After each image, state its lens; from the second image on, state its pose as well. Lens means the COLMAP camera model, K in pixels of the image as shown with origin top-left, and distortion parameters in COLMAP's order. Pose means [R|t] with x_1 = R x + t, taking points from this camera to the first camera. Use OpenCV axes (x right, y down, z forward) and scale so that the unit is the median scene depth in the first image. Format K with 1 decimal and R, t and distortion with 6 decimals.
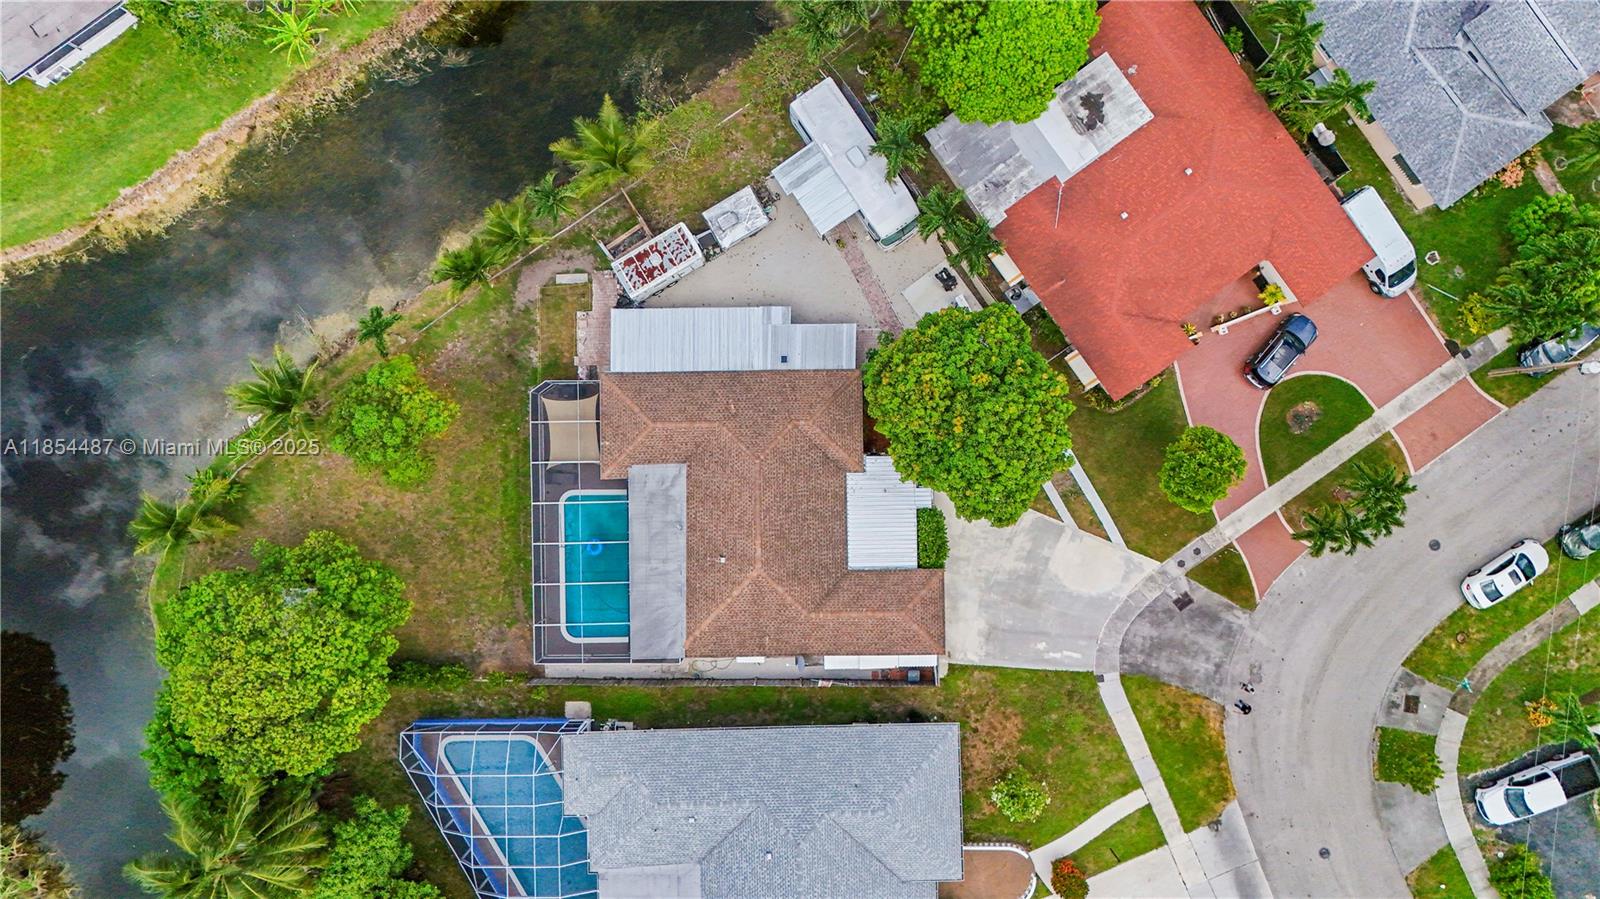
lens RADIAL K [[1086.5, 0, 799.0], [0, 1086.5, 454.4], [0, 0, 1]] dist [0.076199, -0.060952]
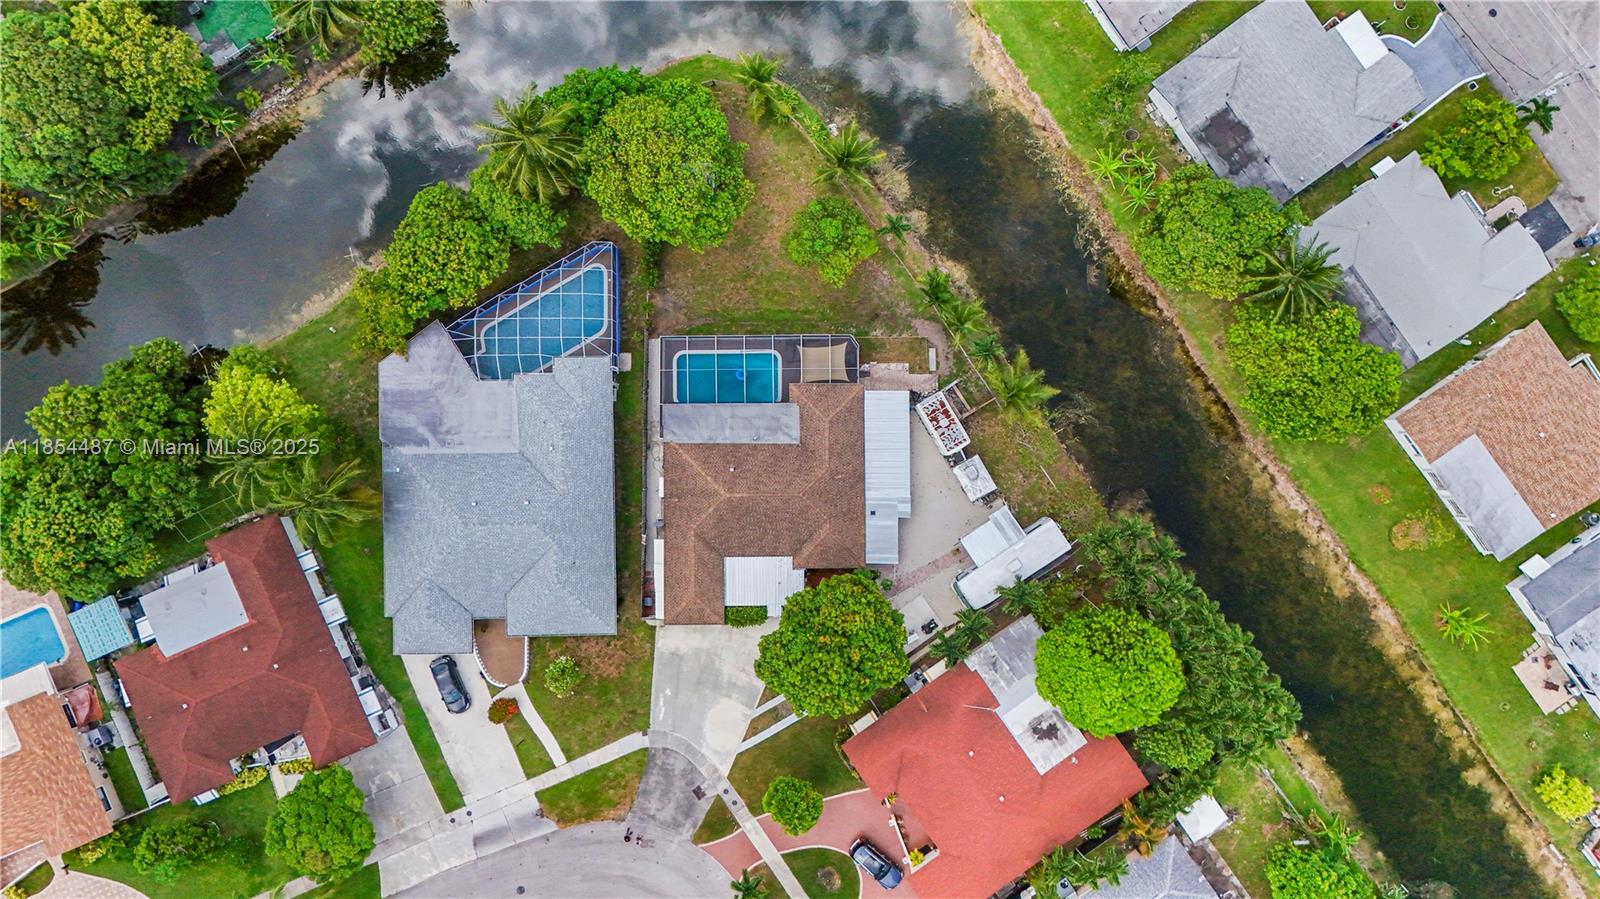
lens RADIAL K [[1098.3, 0, 800.0], [0, 1098.3, 449.5], [0, 0, 1]] dist [0.118106, -0.166997]
pose [[-0.007393, 0.999780, 0.019616, -0.123268], [-0.999948, -0.007528, 0.006812, -0.001663], [0.006958, -0.019565, 0.999784, -0.429421]]
